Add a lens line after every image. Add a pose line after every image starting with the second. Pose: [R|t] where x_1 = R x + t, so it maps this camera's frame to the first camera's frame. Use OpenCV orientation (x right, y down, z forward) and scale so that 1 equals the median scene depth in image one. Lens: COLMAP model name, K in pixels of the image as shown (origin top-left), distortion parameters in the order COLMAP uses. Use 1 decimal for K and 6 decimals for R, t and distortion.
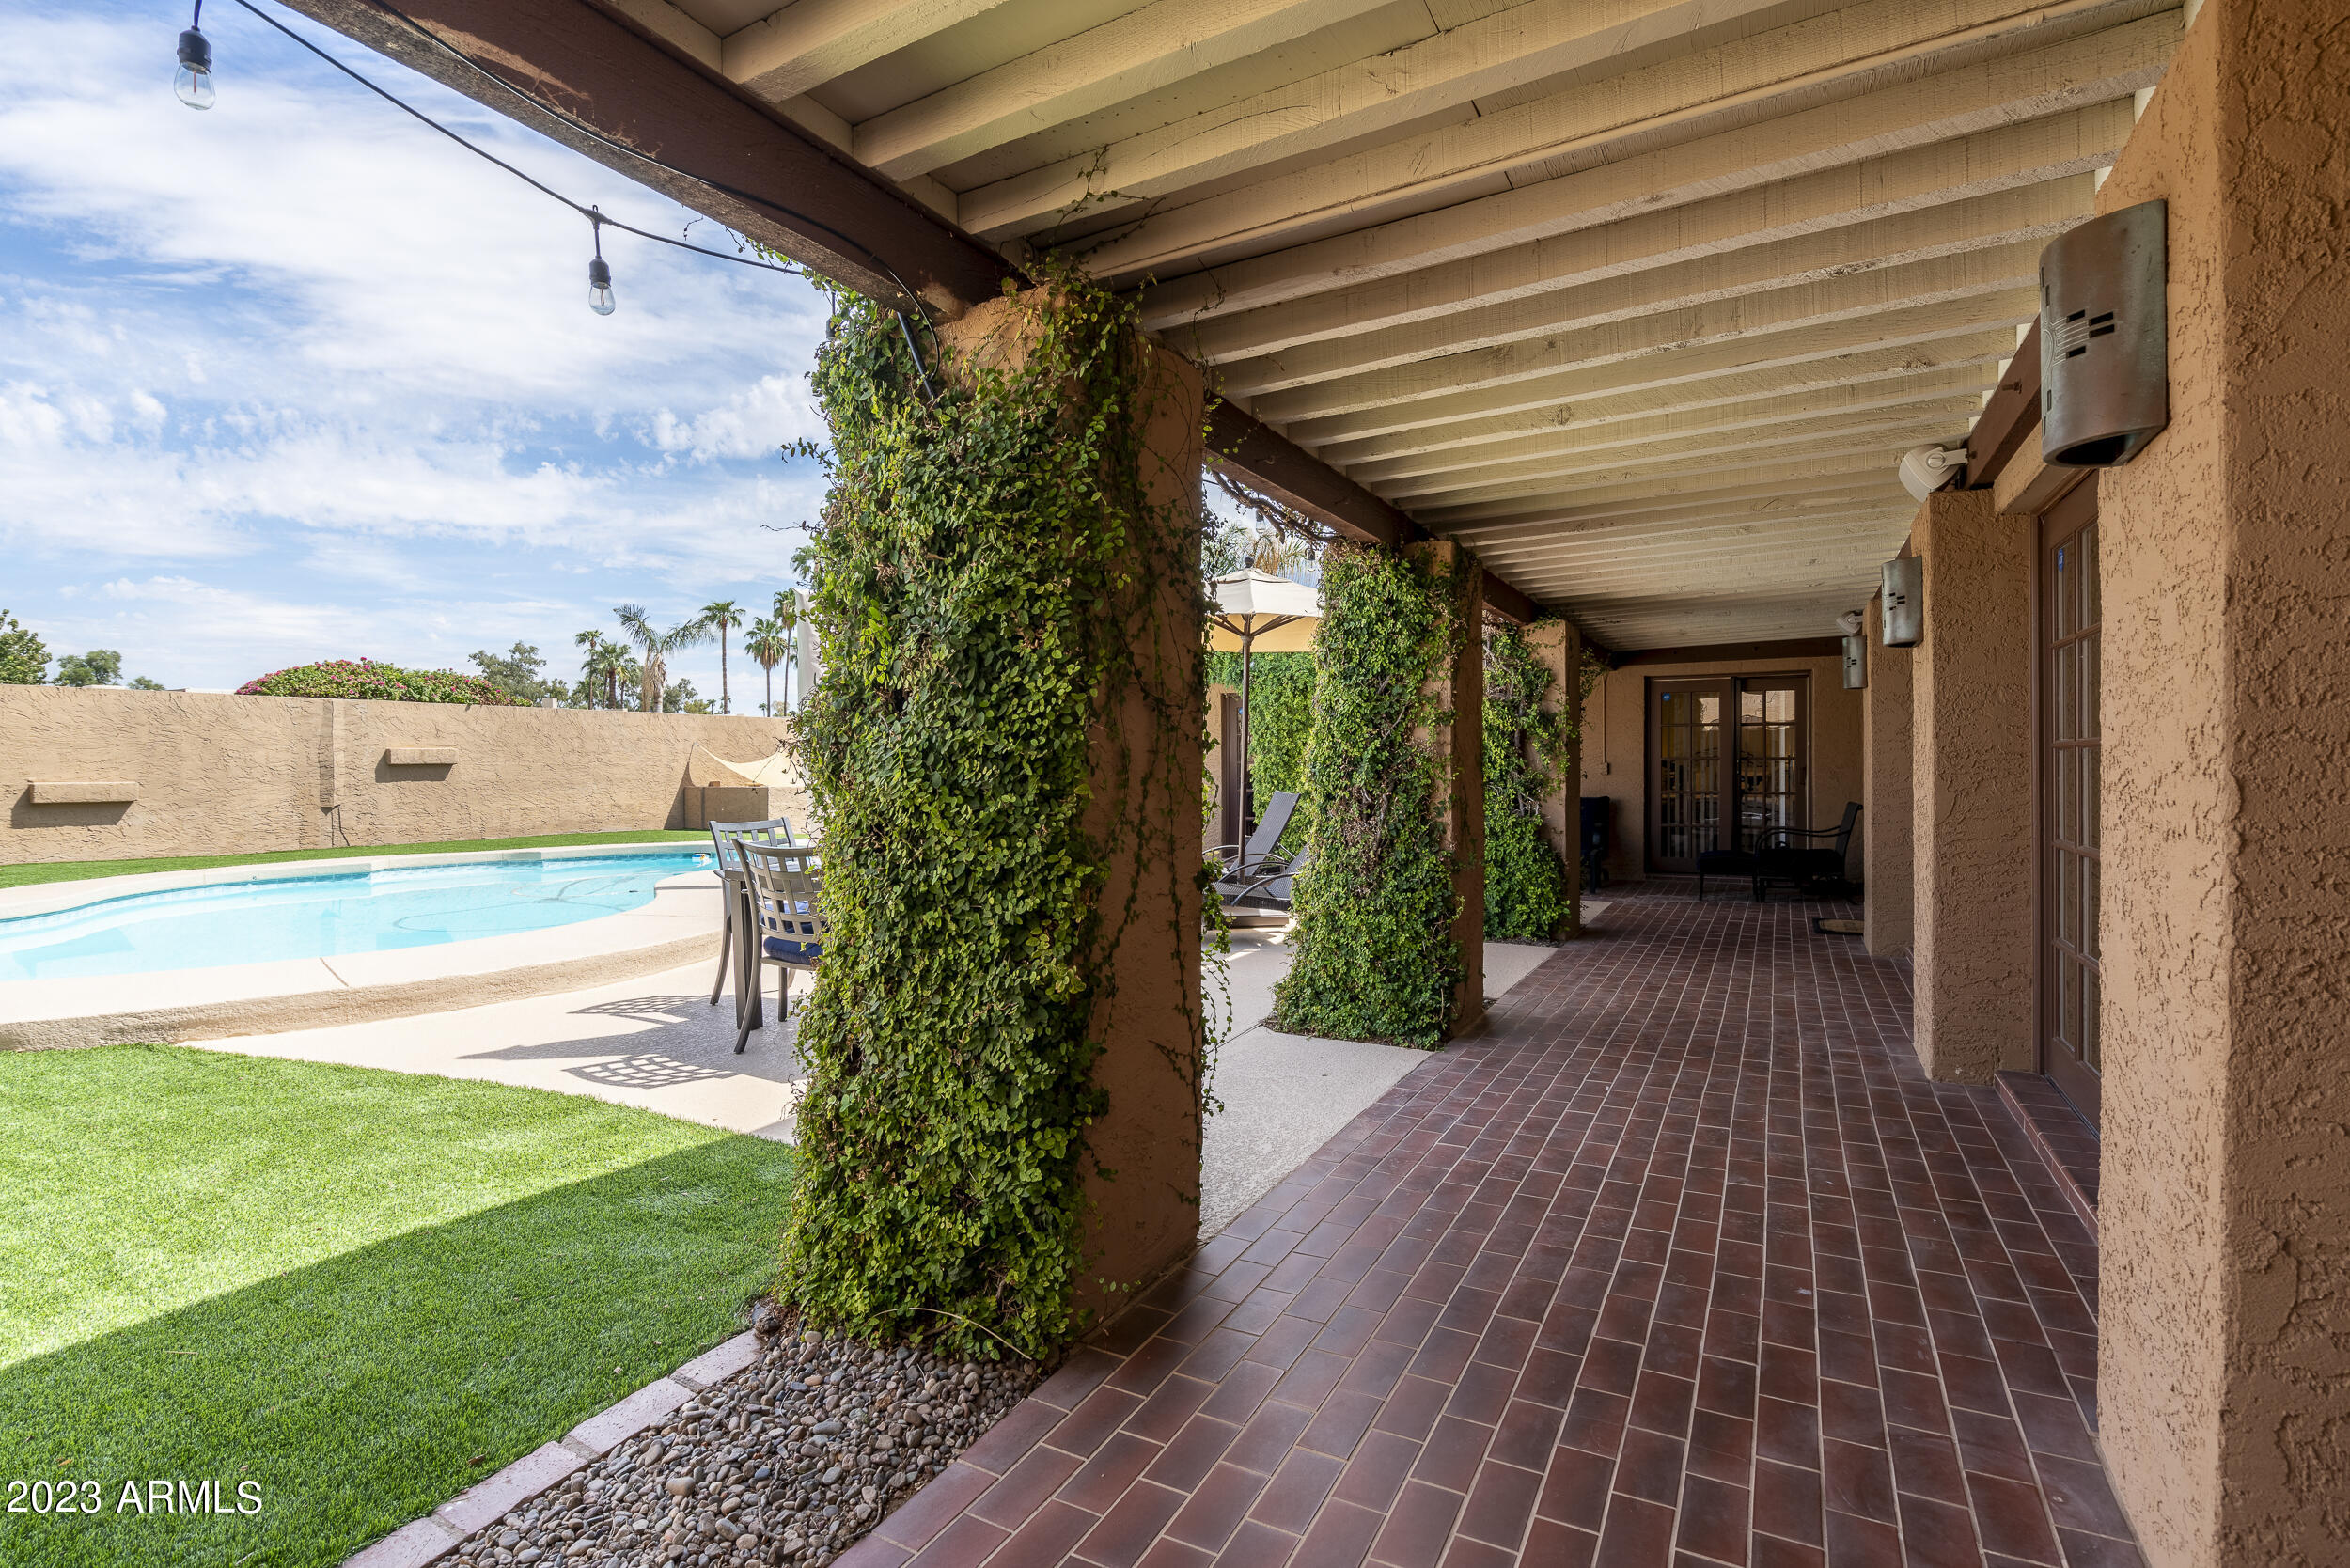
lens RADIAL K [[1117.8, 0, 1215.7], [0, 1117.8, 767.9], [0, 0, 1]] dist [0.000048, 0.000767]
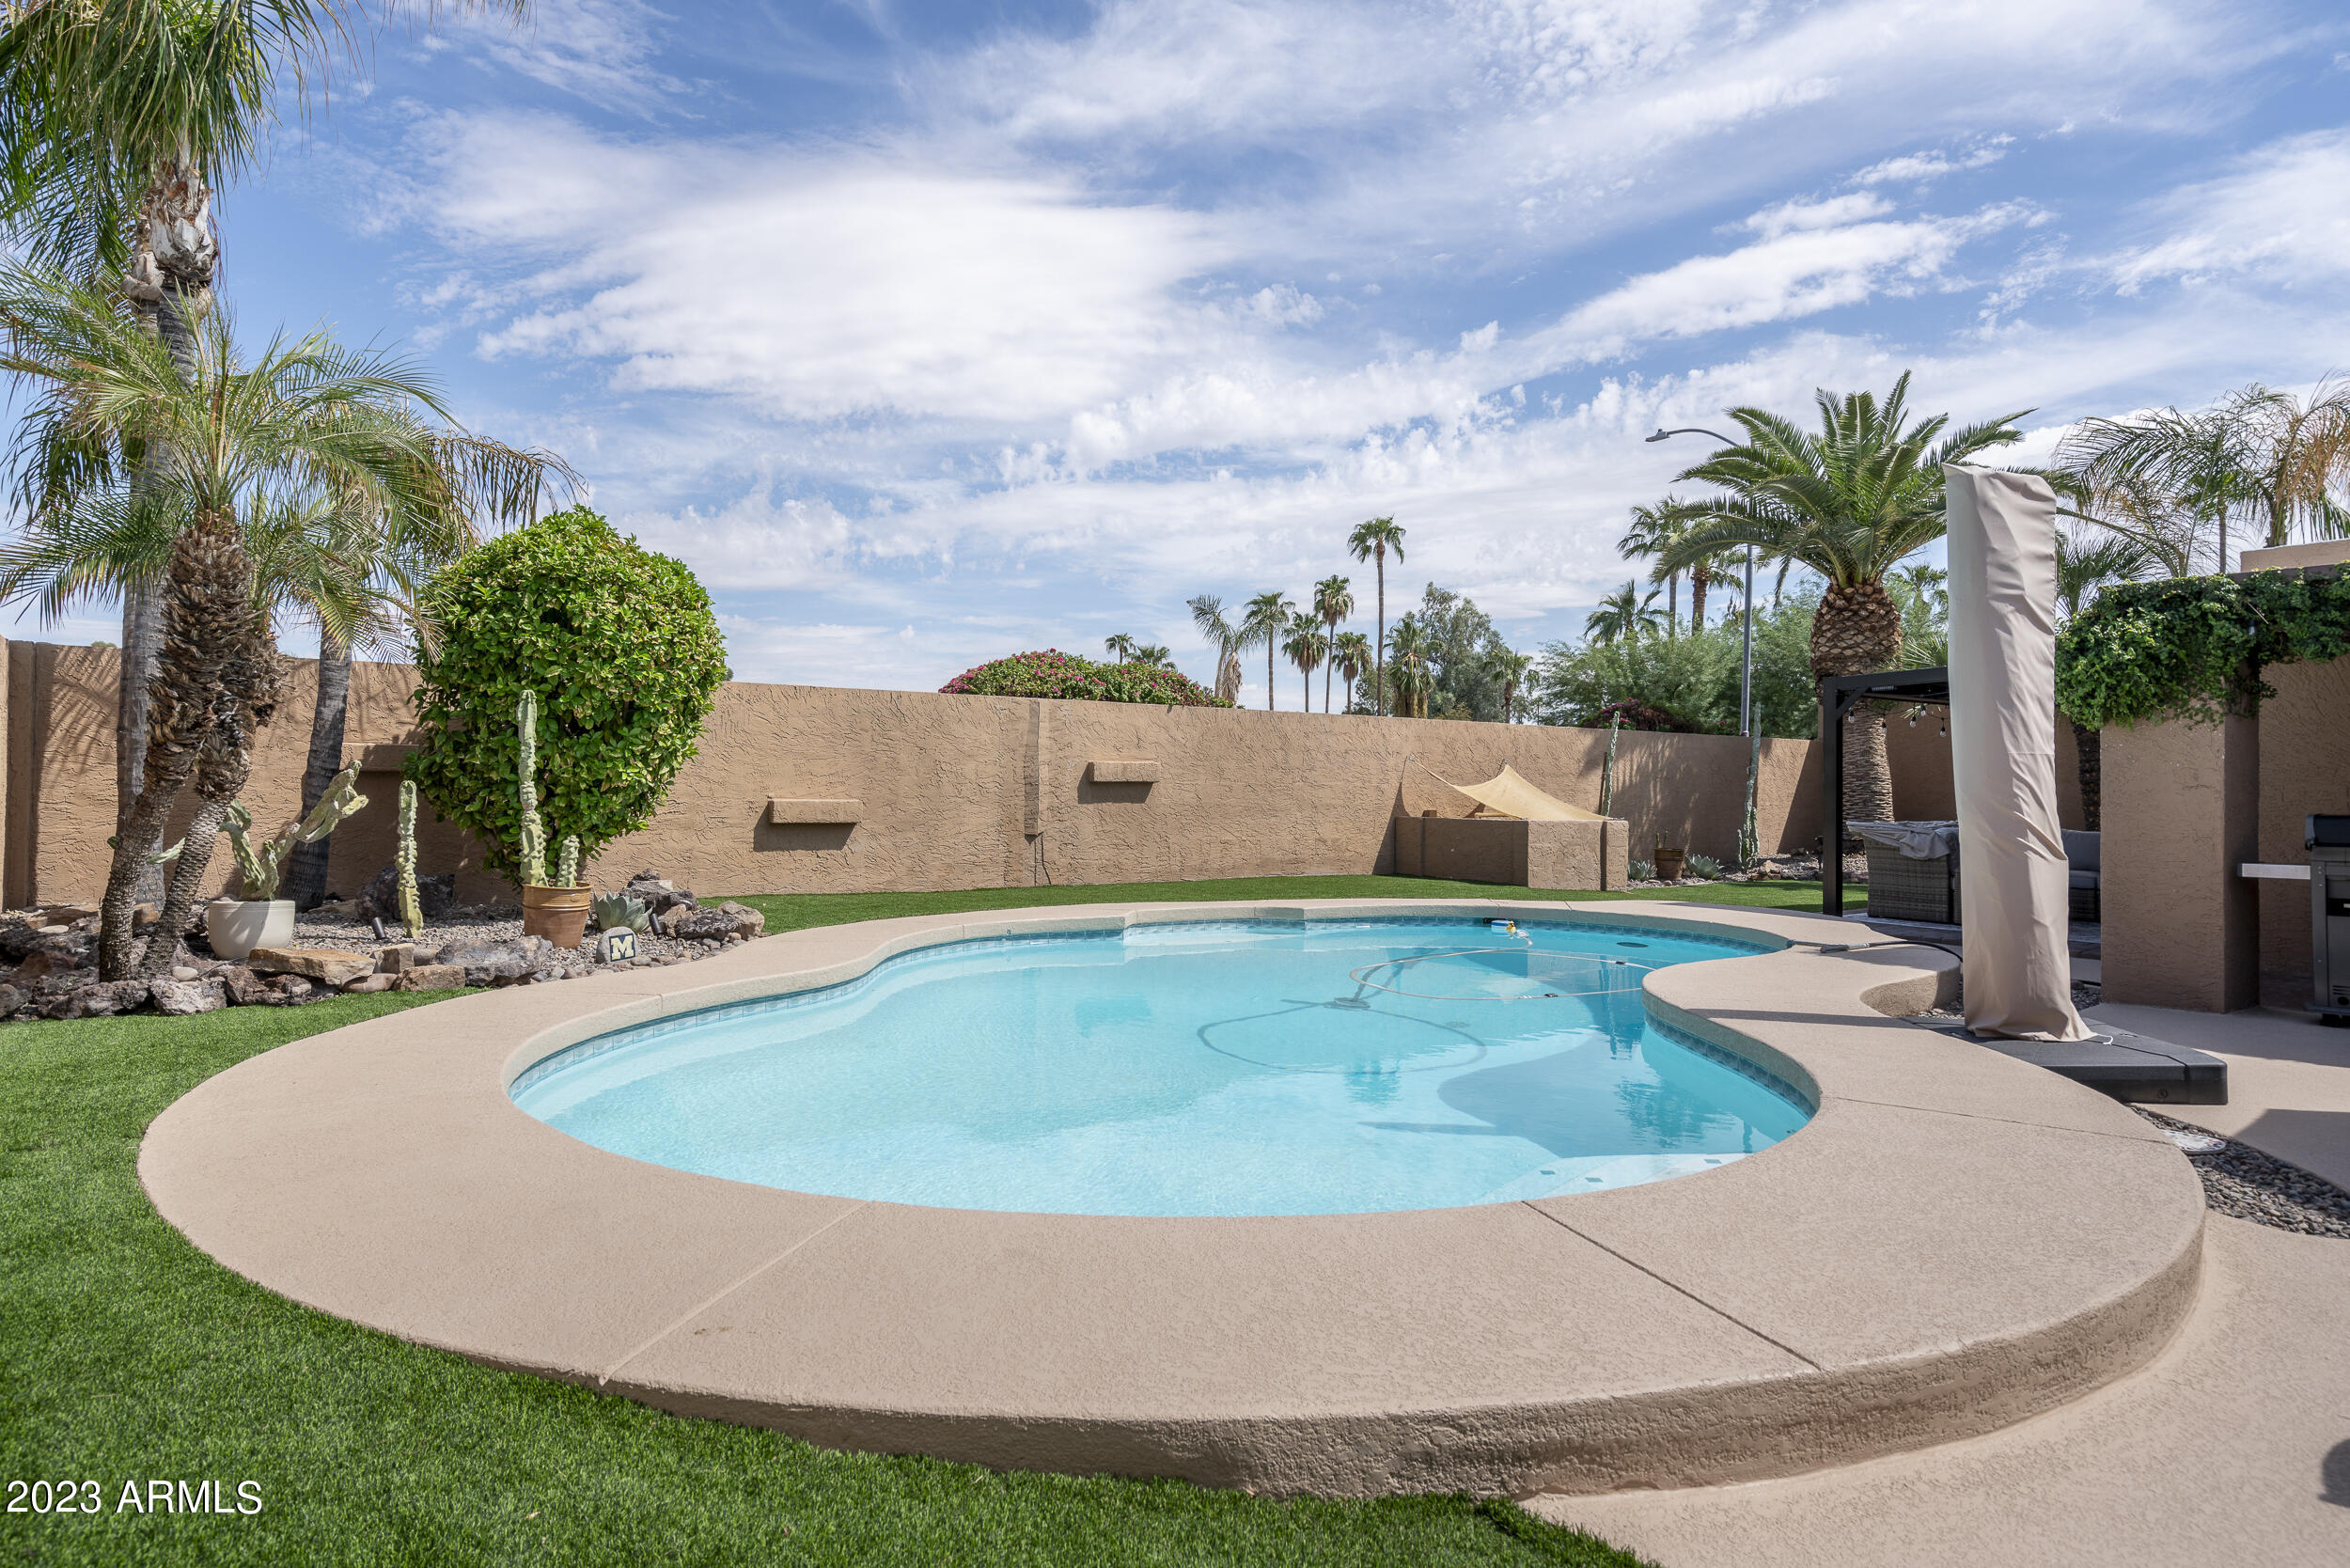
lens RADIAL K [[1355.7, 0, 1172.7], [0, 1355.7, 752.9], [0, 0, 1]] dist [0.004607, 0.001611]
pose [[0.901552, 0.004107, -0.432651, -0.286080], [-0.016170, 0.999576, -0.024208, -0.001347], [0.432368, 0.028821, 0.901237, 0.173161]]
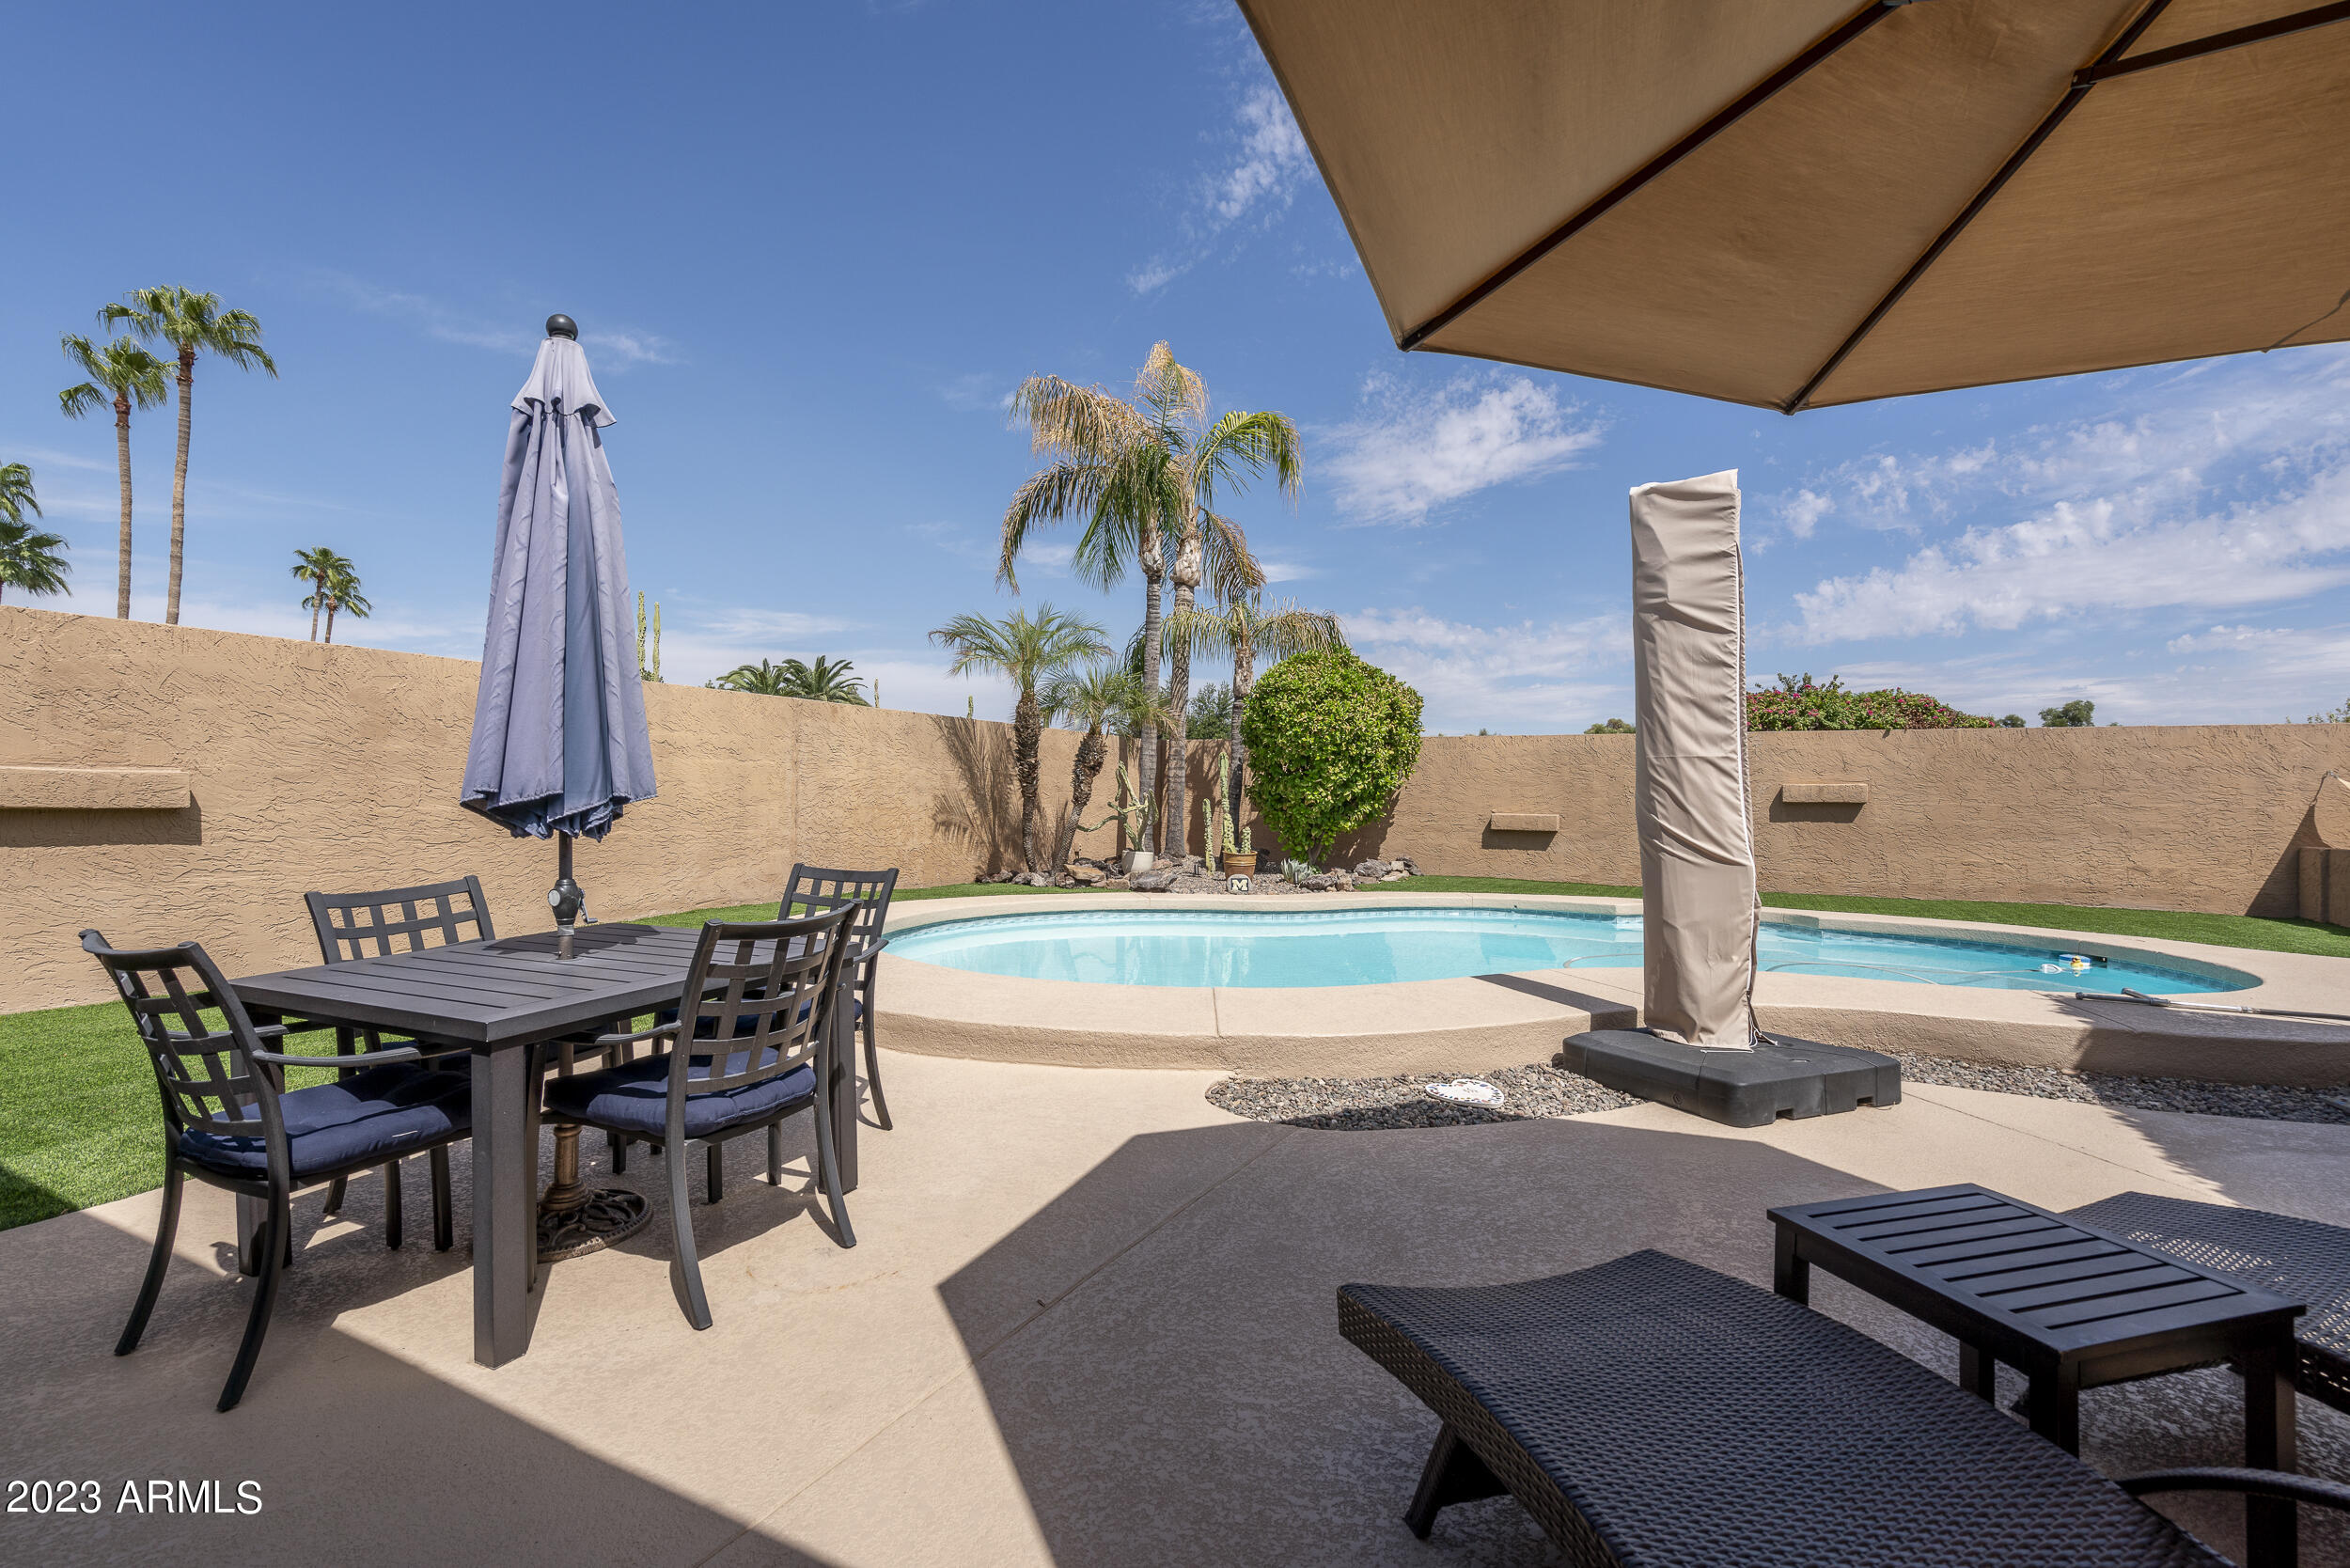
lens RADIAL K [[1060.8, 0, 1118.0], [0, 1060.8, 801.6], [0, 0, 1]] dist [-0.001623, -0.000021]
pose [[-0.013310, 0.006248, -0.999892, 0.112788], [-0.016816, 0.999838, 0.006472, -0.000329], [0.999770, 0.016901, -0.013203, 0.498310]]
